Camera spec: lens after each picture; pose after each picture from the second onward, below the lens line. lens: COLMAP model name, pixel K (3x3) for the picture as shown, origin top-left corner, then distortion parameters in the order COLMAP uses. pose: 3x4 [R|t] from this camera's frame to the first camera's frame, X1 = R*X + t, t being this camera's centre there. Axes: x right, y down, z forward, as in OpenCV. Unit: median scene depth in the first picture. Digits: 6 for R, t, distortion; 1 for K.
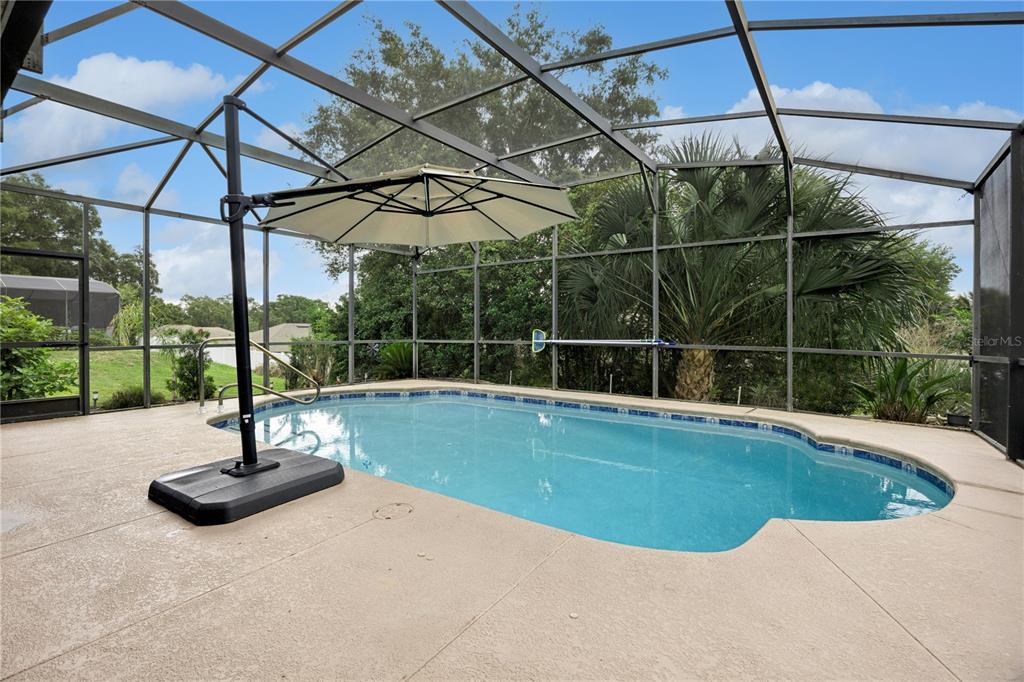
lens RADIAL K [[471.7, 0, 511.5], [0, 471.7, 340.3], [0, 0, 1]] dist [-0.015201, 0.000464]
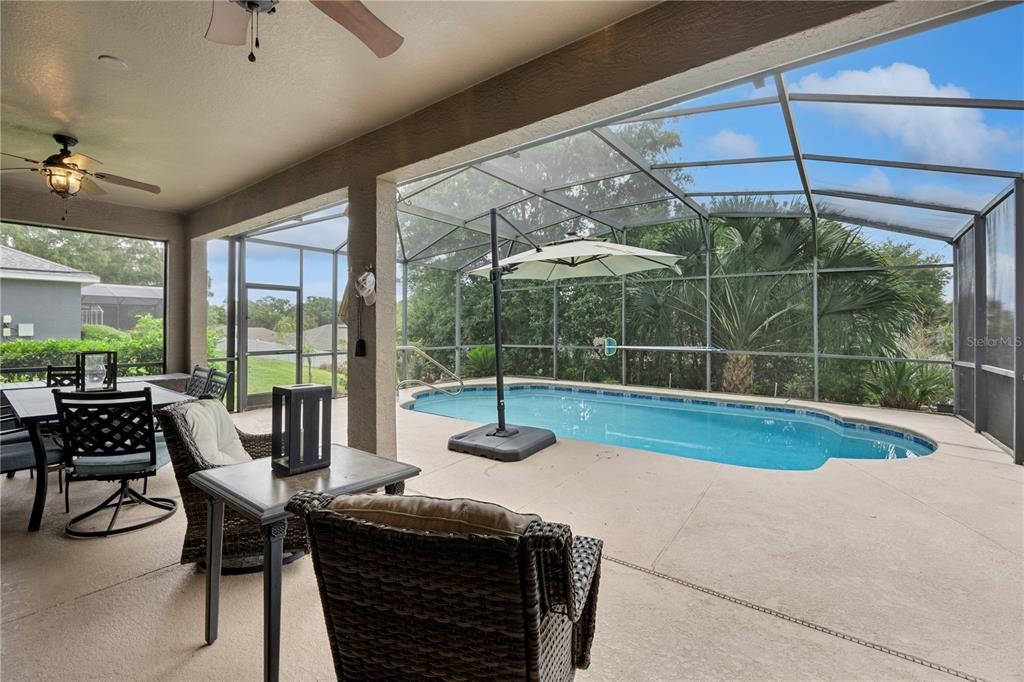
lens RADIAL K [[449.4, 0, 509.8], [0, 449.4, 330.8], [0, 0, 1]] dist [-0.008629, -0.000597]
pose [[0.999811, -0.000613, -0.019456, -0.247935], [0.000301, 0.999871, -0.016050, -0.029249], [0.019464, 0.016041, 0.999682, -0.287050]]
